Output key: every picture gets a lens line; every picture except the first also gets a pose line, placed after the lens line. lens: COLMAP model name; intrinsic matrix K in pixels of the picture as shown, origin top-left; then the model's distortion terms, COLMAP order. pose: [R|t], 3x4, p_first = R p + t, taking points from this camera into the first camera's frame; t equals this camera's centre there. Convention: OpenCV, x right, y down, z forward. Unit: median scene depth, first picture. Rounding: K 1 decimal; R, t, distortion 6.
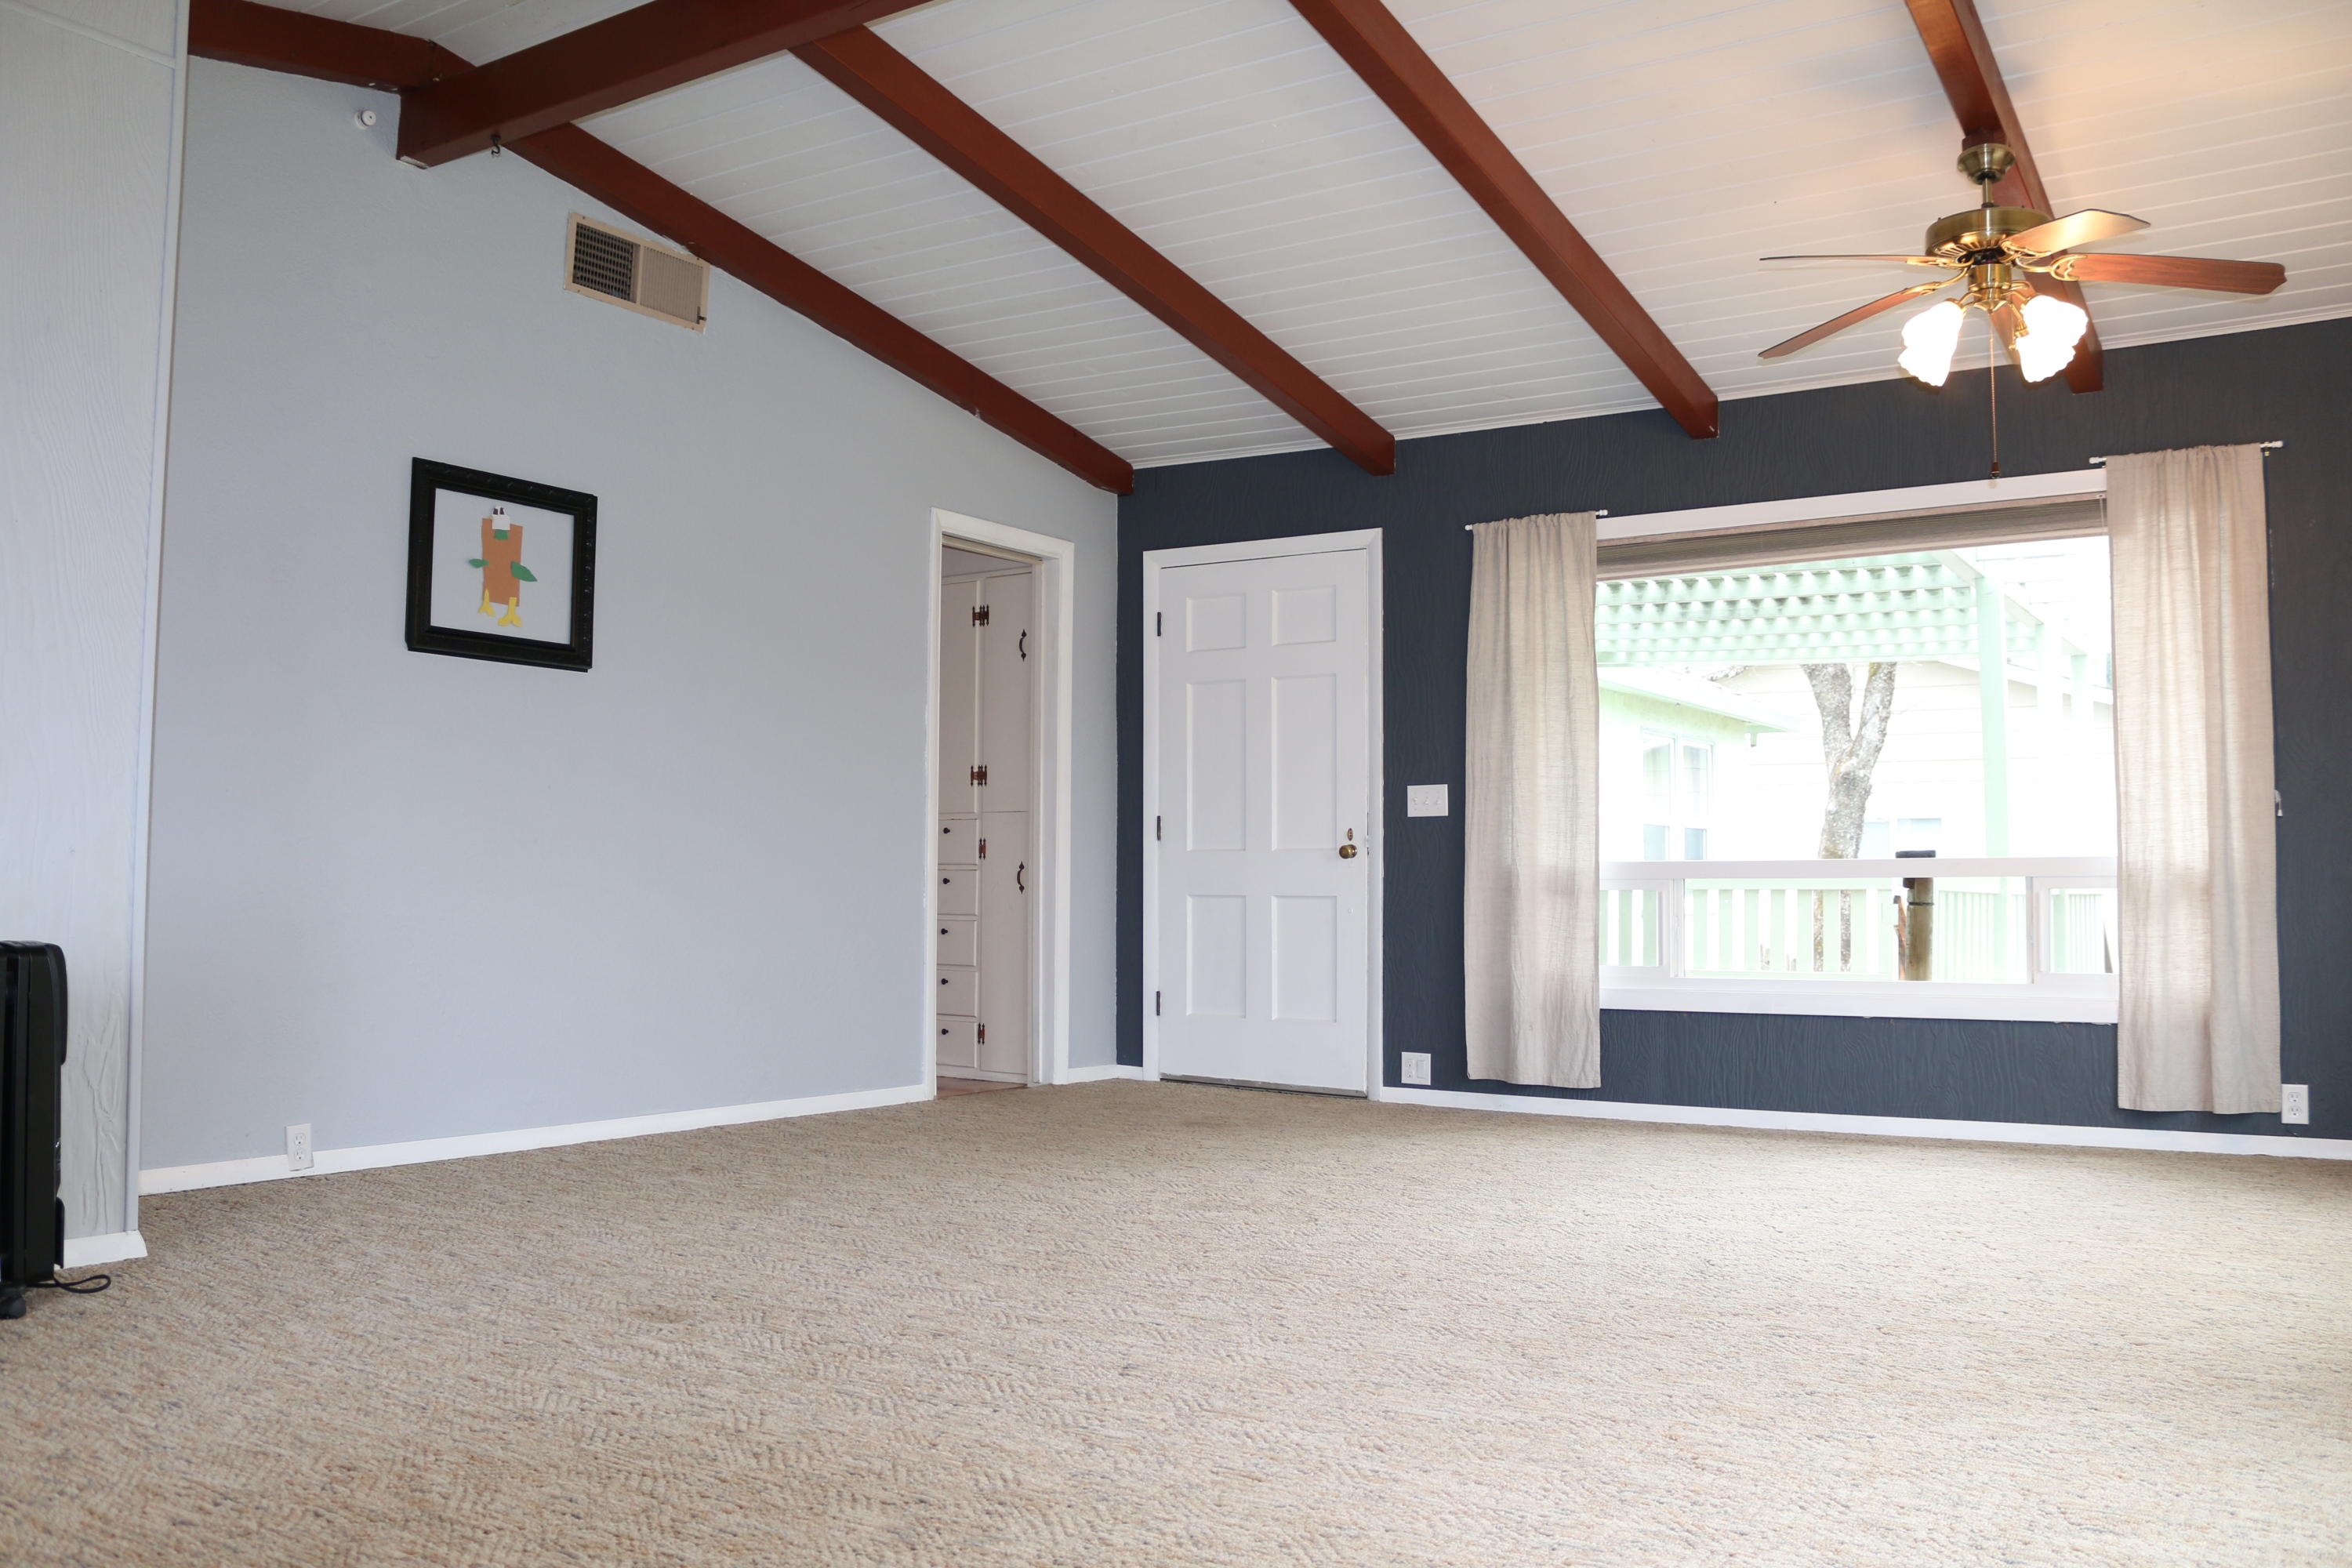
lens RADIAL K [[1939.7, 0, 1176.0], [0, 1939.7, 784.0], [0, 0, 1]] dist [-0.151994, 0.125619]
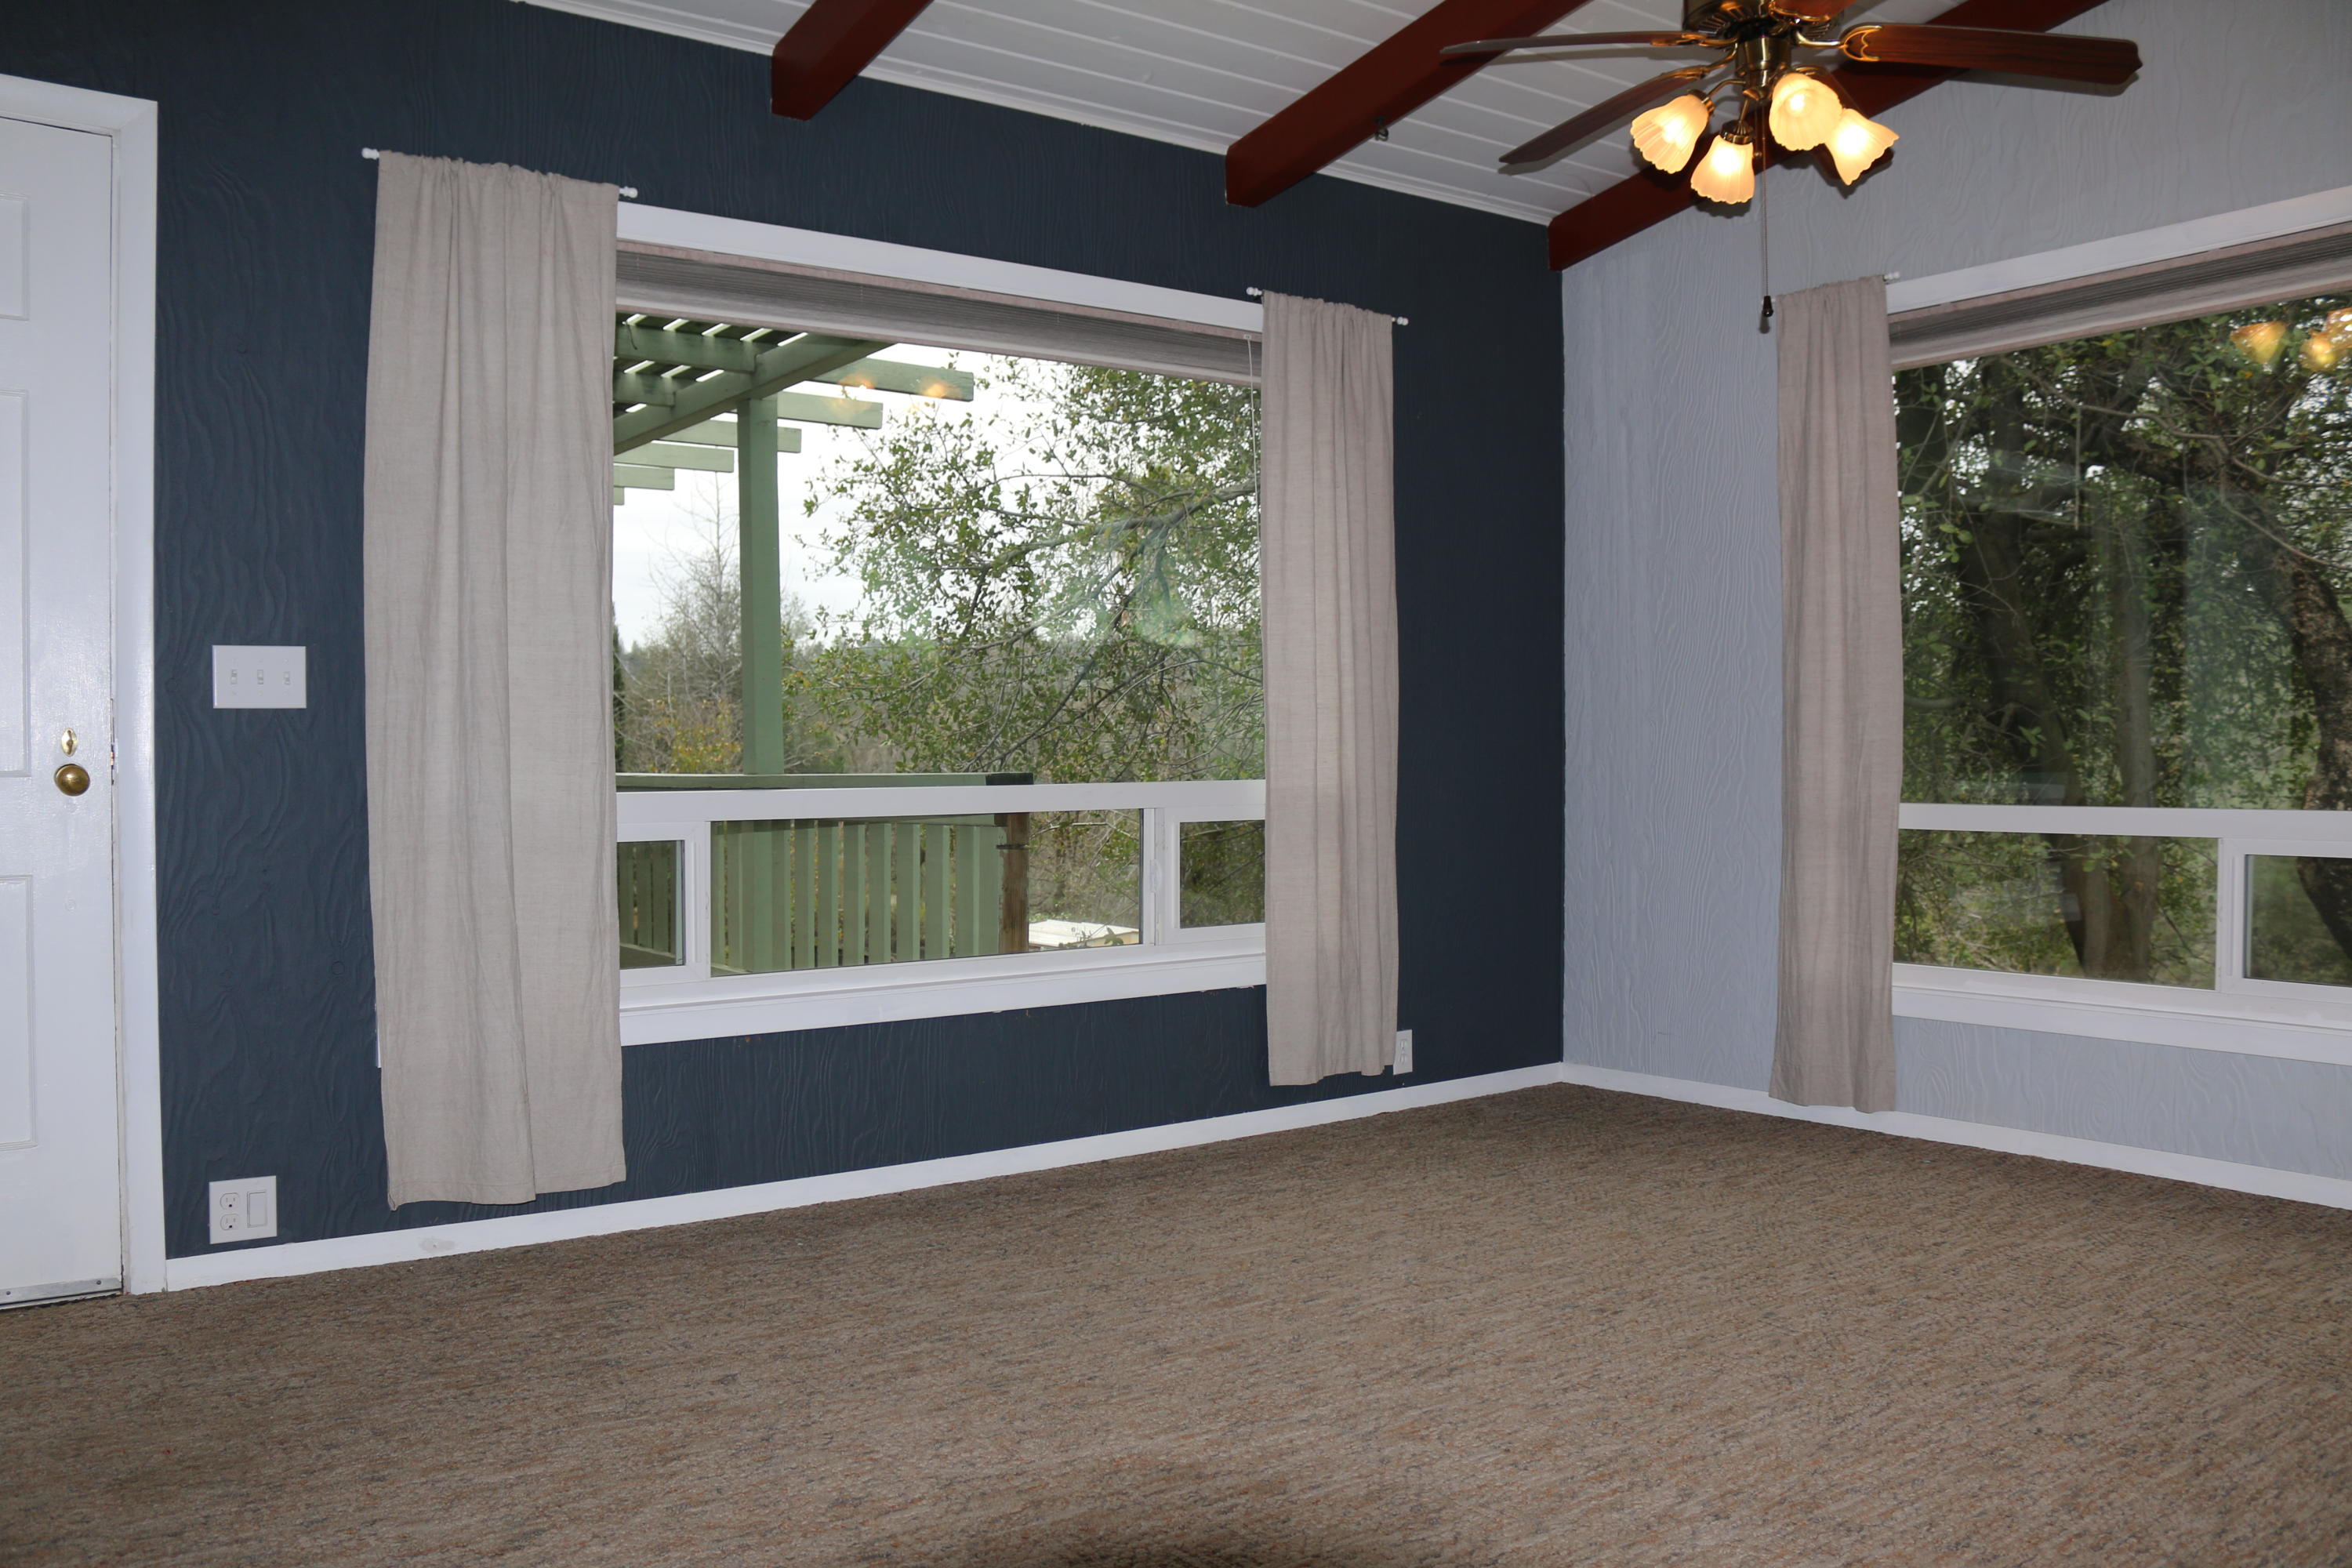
lens RADIAL K [[1939.7, 0, 1176.0], [0, 1939.7, 784.0], [0, 0, 1]] dist [-0.151994, 0.125619]
pose [[0.339378, -0.026940, 0.940264, -0.266612], [-0.050635, 0.997617, 0.046860, 0.001202], [-0.939286, -0.063514, 0.337206, 0.652324]]
